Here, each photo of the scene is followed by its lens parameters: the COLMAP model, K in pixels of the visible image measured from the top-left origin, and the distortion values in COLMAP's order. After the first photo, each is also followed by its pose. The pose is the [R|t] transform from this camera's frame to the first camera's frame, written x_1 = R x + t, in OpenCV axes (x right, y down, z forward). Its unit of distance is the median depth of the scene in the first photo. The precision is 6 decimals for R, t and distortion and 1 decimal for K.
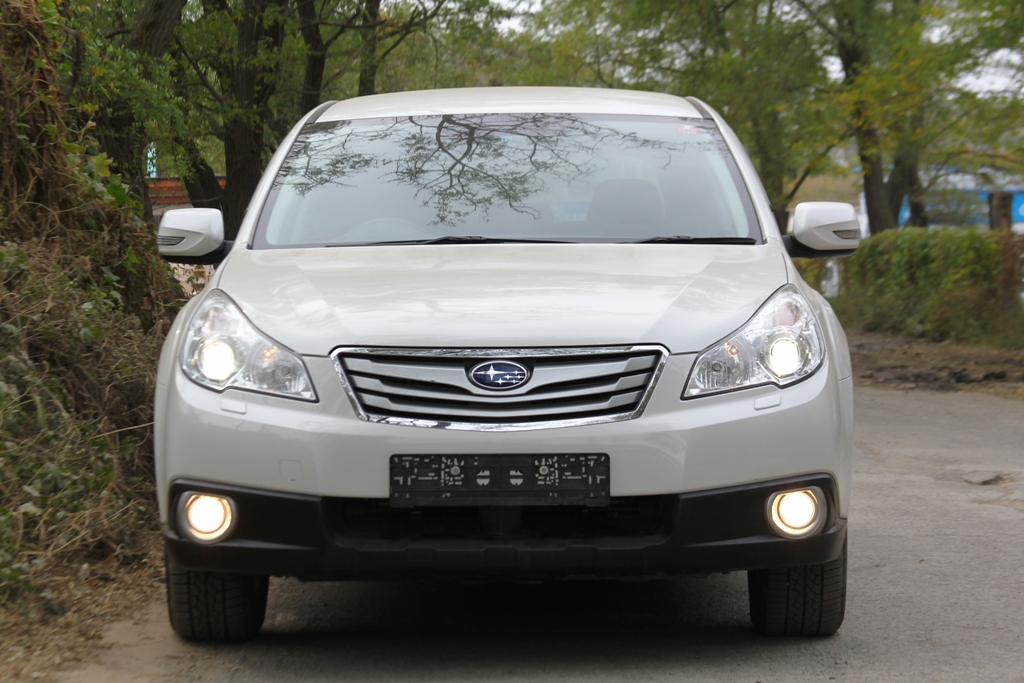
lens RADIAL K [[3154.9, 0, 511.2], [0, 3154.9, 340.6], [0, 0, 1]] dist [0.270439, 0.000000]
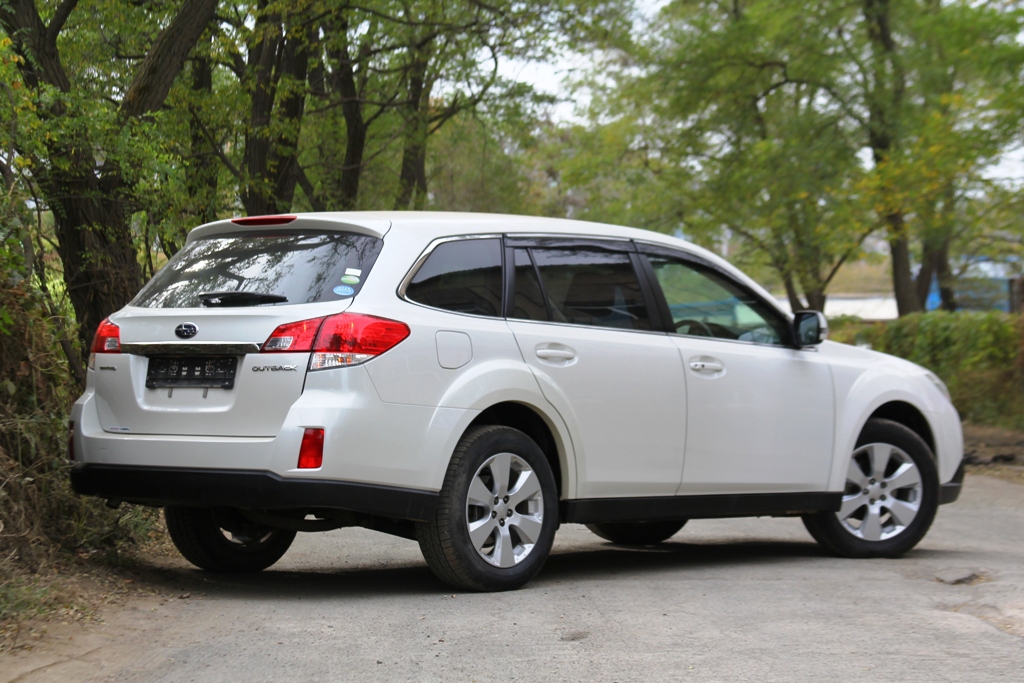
lens RADIAL K [[2924.7, 0, 514.0], [0, 2924.7, 344.8], [0, 0, 1]] dist [0.312986, 0.000000]
pose [[0.999621, 0.017182, -0.021522, 0.010847], [-0.017670, 0.999586, -0.022687, -0.000473], [0.021123, 0.023058, 0.999511, 0.041625]]
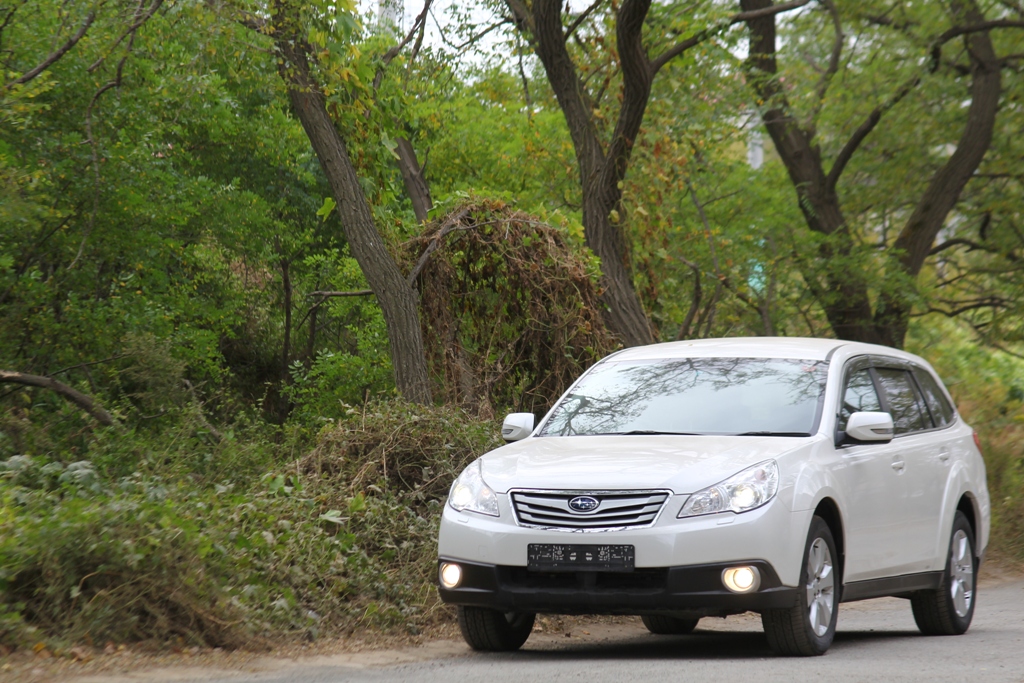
lens RADIAL K [[4138.4, 0, 506.6], [0, 4138.4, 343.2], [0, 0, 1]] dist [0.359404, 0.000000]
pose [[0.945979, 0.001998, -0.324223, 0.778037], [-0.017276, 0.998871, -0.044252, 0.025759], [0.323768, 0.047463, 0.944945, -1.430506]]
